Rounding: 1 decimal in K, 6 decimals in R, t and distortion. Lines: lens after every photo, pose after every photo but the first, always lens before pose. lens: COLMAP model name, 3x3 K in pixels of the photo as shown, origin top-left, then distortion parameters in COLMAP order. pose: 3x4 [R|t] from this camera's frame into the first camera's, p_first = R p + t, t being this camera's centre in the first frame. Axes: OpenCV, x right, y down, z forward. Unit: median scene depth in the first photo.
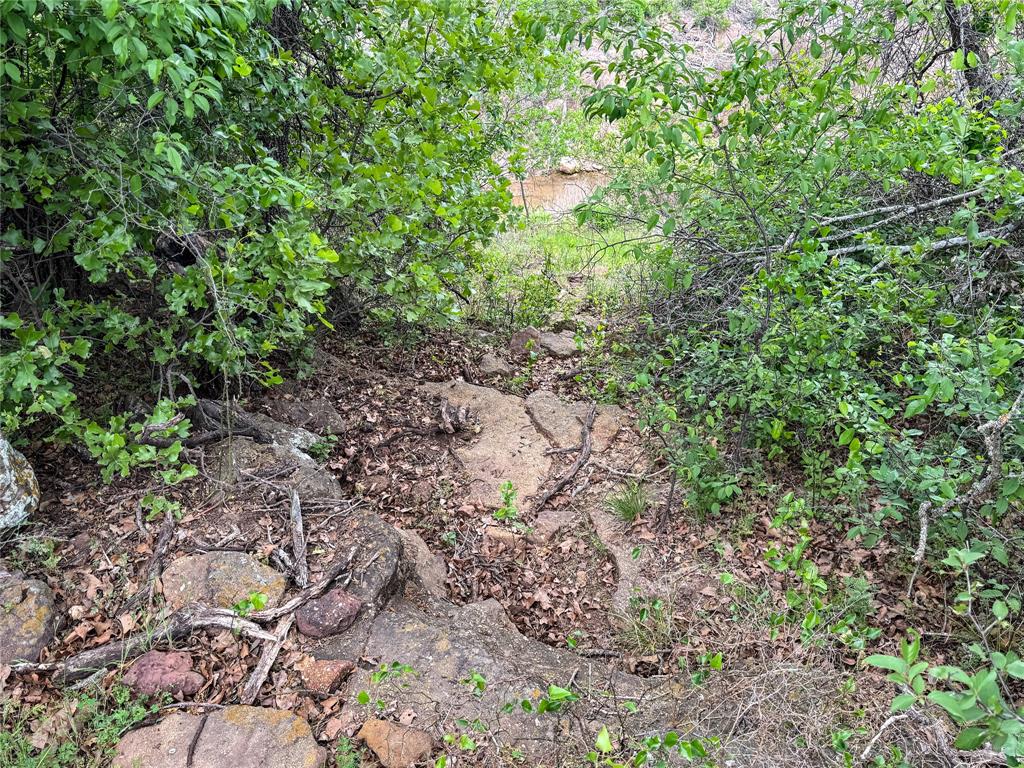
lens RADIAL K [[780.5, 0, 506.2], [0, 780.5, 386.5], [0, 0, 1]] dist [0.073625, -0.108898]
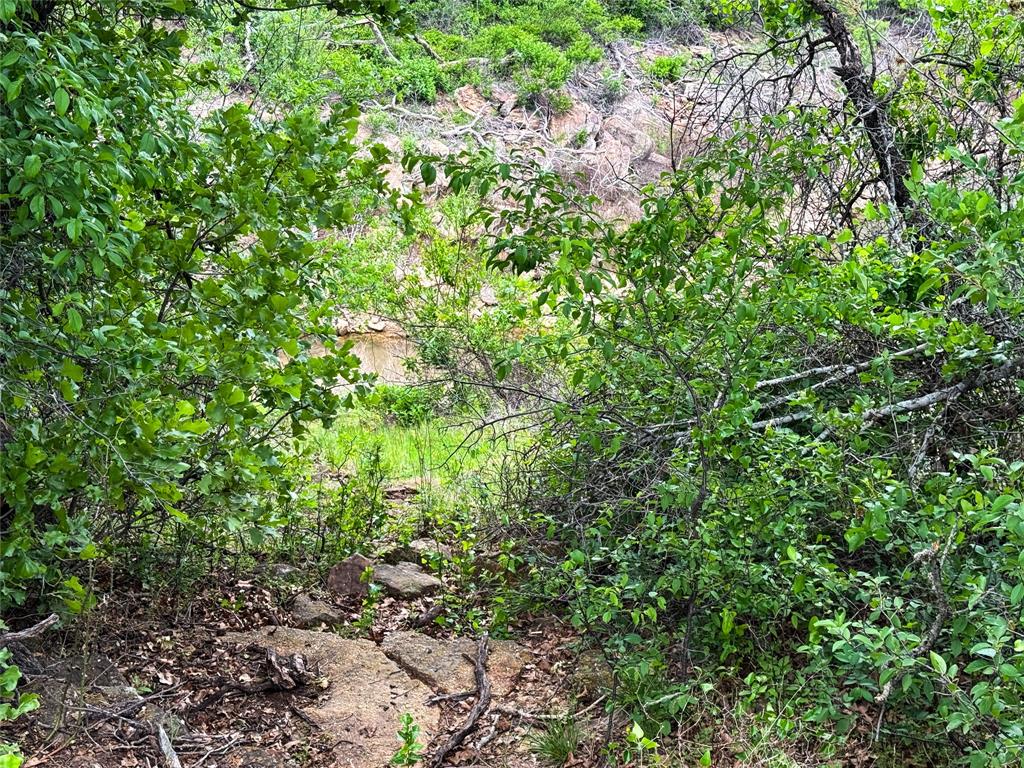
lens RADIAL K [[1538.8, 0, 505.9], [0, 1538.8, 382.5], [0, 0, 1]] dist [0.151650, 0.000000]
pose [[0.975339, -0.020561, 0.219753, -0.181919], [0.071500, 0.971394, -0.226452, 0.122008], [-0.208810, 0.236580, 0.948909, -0.429934]]
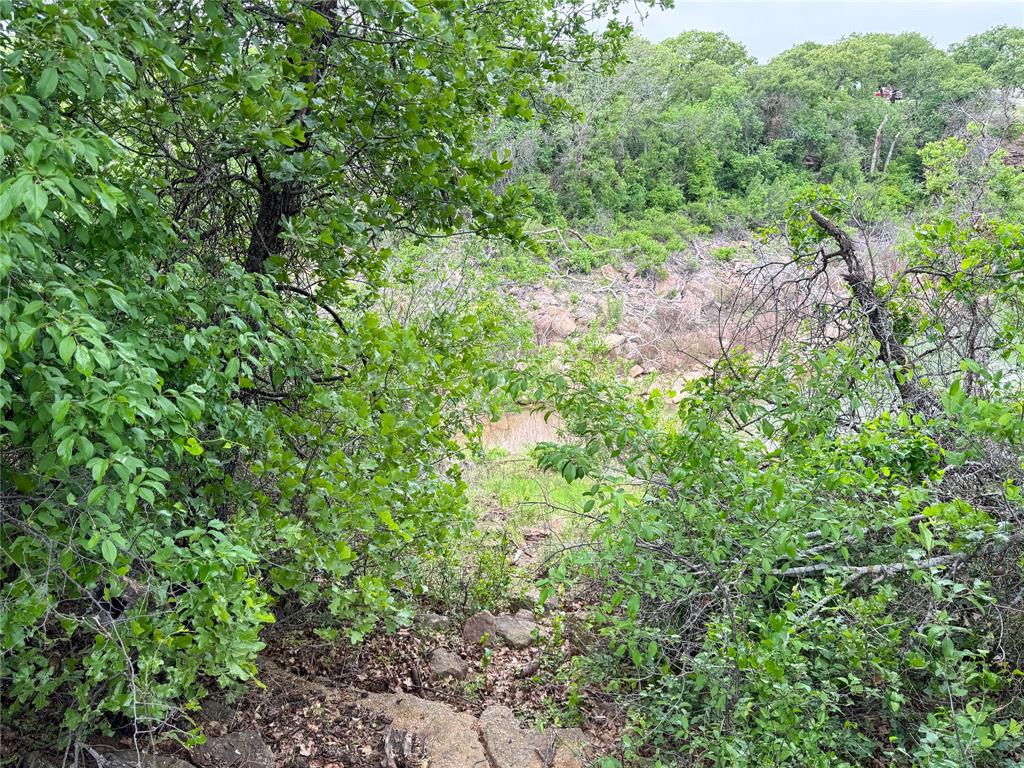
lens RADIAL K [[780.5, 0, 504.5], [0, 780.5, 364.0], [0, 0, 1]] dist [0.073625, -0.108898]
pose [[0.998520, 0.015766, 0.052050, 0.000288], [-0.000365, 0.958982, -0.283468, -0.130636], [-0.054384, 0.283030, 0.957568, 0.003104]]
